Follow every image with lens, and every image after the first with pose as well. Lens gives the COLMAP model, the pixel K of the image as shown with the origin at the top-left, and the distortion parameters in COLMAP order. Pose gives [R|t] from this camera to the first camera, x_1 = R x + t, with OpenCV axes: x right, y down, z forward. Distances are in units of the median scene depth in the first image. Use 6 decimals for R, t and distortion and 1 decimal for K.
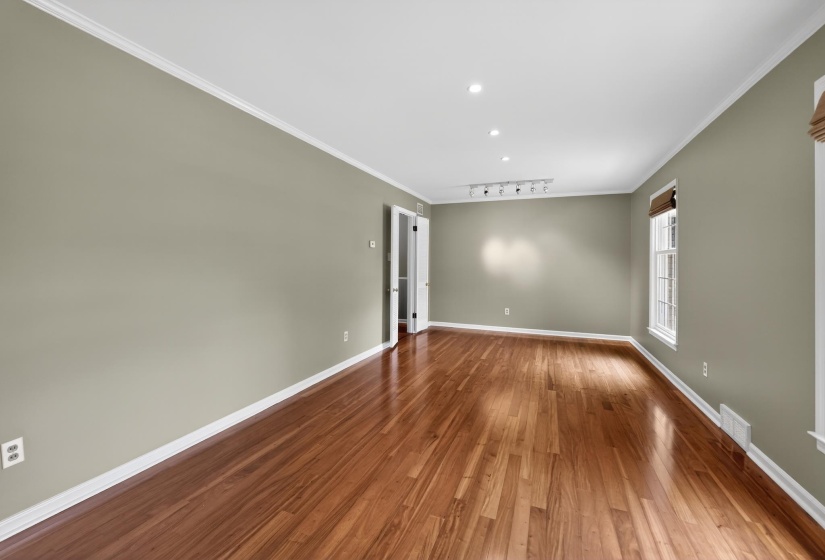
lens RADIAL K [[350.9, 0, 410.4], [0, 350.9, 262.4], [0, 0, 1]] dist [-0.000085, -0.000248]
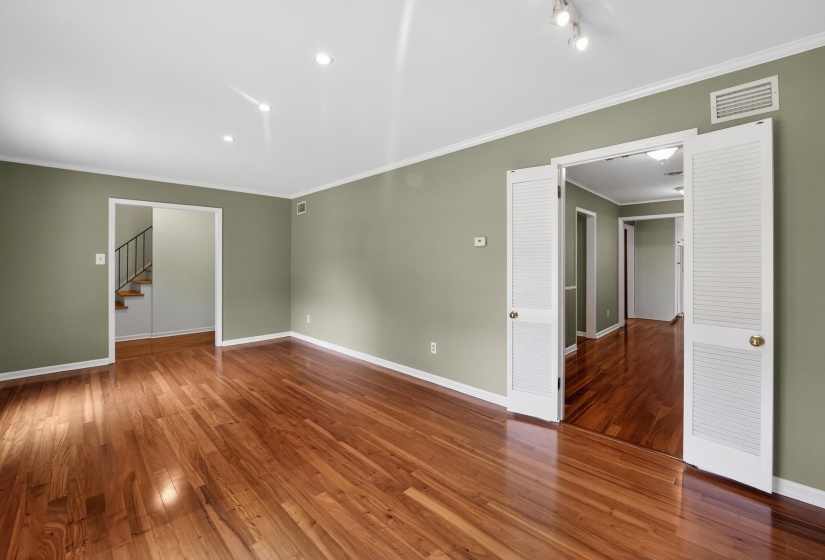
lens RADIAL K [[350.9, 0, 410.4], [0, 350.9, 262.4], [0, 0, 1]] dist [-0.000085, -0.000248]
pose [[-0.415213, -0.004747, -0.909712, 0.709566], [0.006643, 0.999944, -0.008249, -0.005547], [0.909700, -0.009468, -0.415158, 1.397550]]
